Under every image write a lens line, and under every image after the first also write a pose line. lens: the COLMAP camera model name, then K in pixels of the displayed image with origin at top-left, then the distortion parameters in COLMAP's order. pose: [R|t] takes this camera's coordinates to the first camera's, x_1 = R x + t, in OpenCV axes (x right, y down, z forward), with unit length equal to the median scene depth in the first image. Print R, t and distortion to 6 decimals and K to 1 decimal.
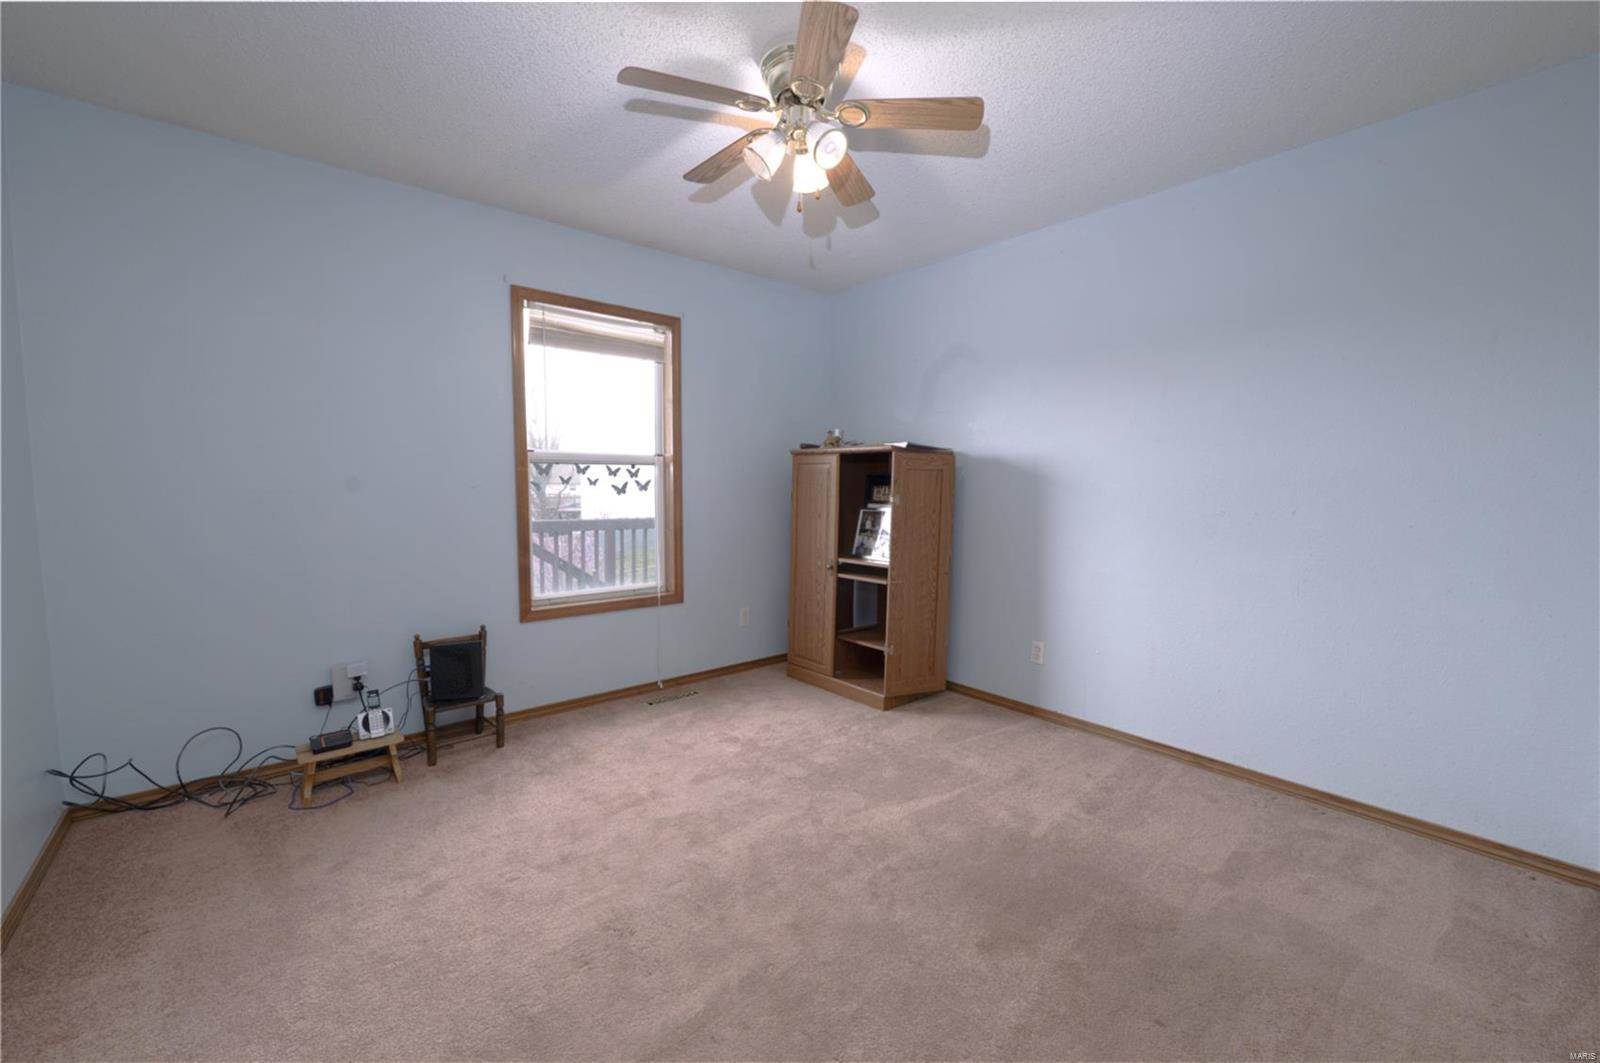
lens RADIAL K [[652.3, 0, 800.0], [0, 652.3, 531.5], [0, 0, 1]] dist [-0.000394, -0.000123]
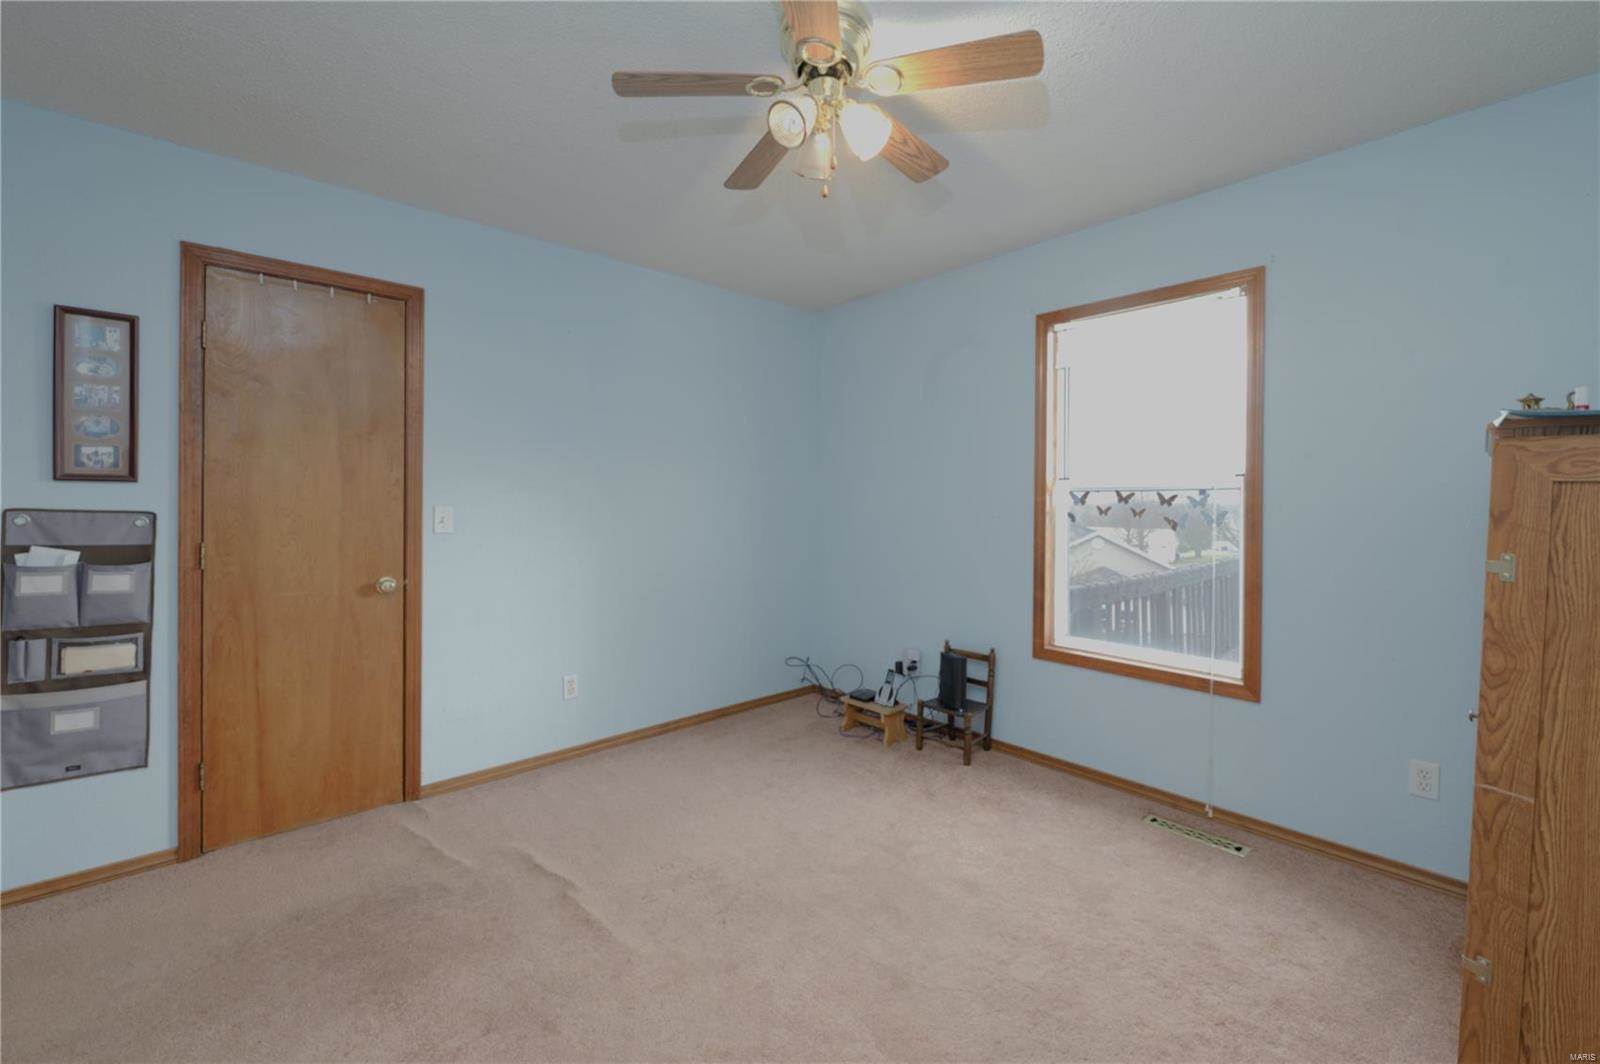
lens RADIAL K [[666.1, 0, 799.2], [0, 666.1, 508.4], [0, 0, 1]] dist [-0.000168, 0.000029]
pose [[0.011002, 0.001787, -0.999938, 0.551050], [-0.081259, 0.996693, 0.000887, -0.052928], [0.996632, 0.081244, 0.011111, 0.627629]]
